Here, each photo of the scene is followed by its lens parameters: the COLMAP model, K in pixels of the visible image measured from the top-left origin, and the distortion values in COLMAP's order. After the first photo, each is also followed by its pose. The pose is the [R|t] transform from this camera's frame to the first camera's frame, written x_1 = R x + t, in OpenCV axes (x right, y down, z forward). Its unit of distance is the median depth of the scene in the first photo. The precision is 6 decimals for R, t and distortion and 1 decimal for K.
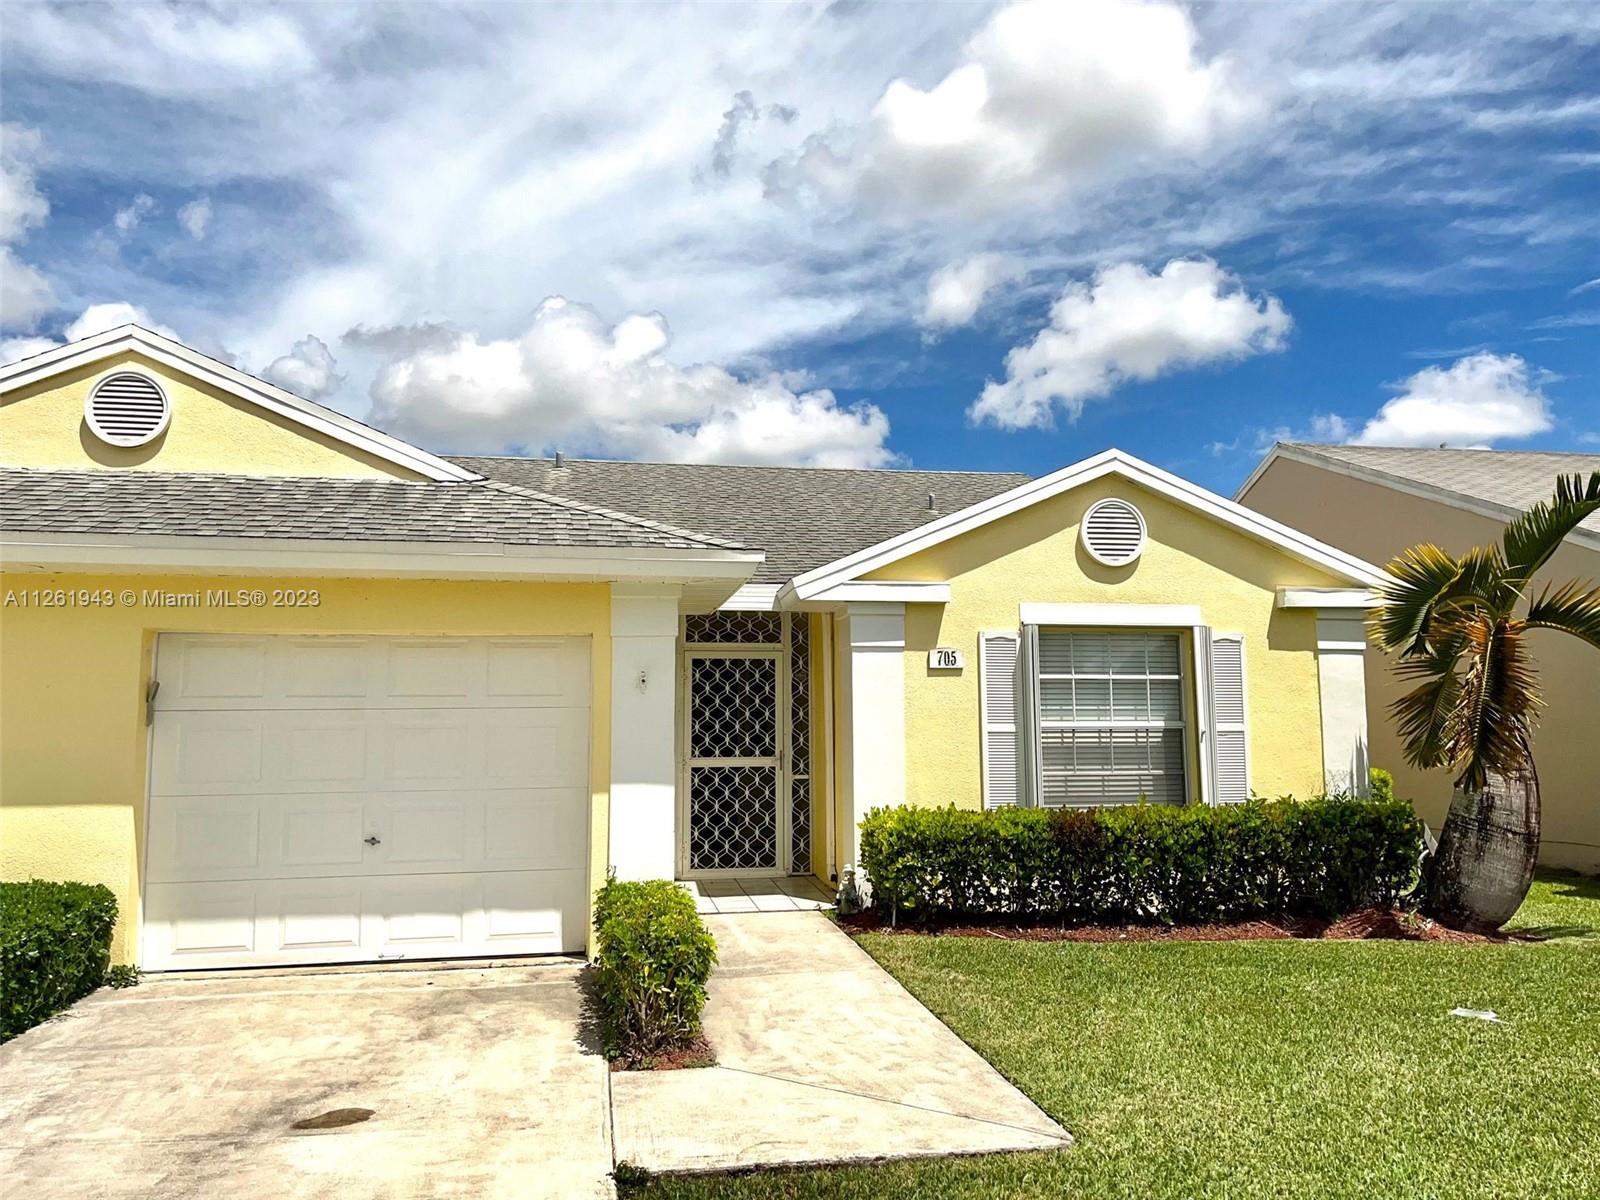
lens RADIAL K [[1193.7, 0, 798.3], [0, 1193.7, 586.2], [0, 0, 1]] dist [0.004622, 0.002931]
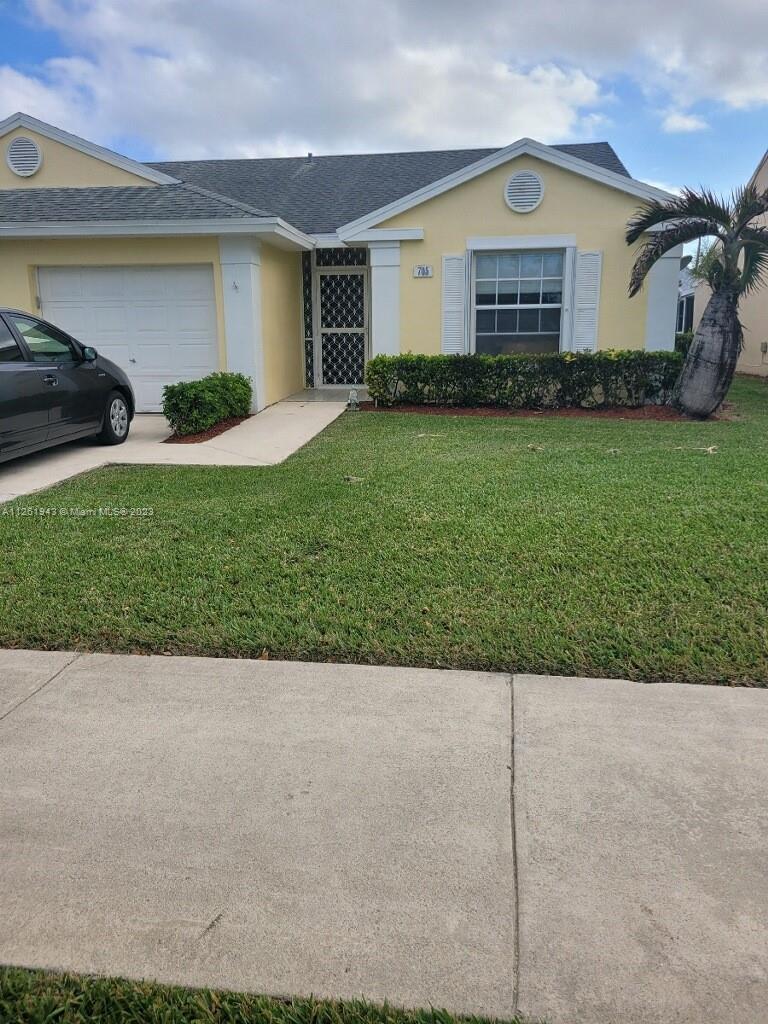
lens RADIAL K [[764.0, 0, 385.9], [0, 764.0, 512.7], [0, 0, 1]] dist [0.004622, 0.002931]
pose [[0.955112, 0.061226, -0.289848, 0.394300], [0.042509, 0.939959, 0.338631, 0.008258], [0.293178, -0.335752, 0.895163, -0.191707]]
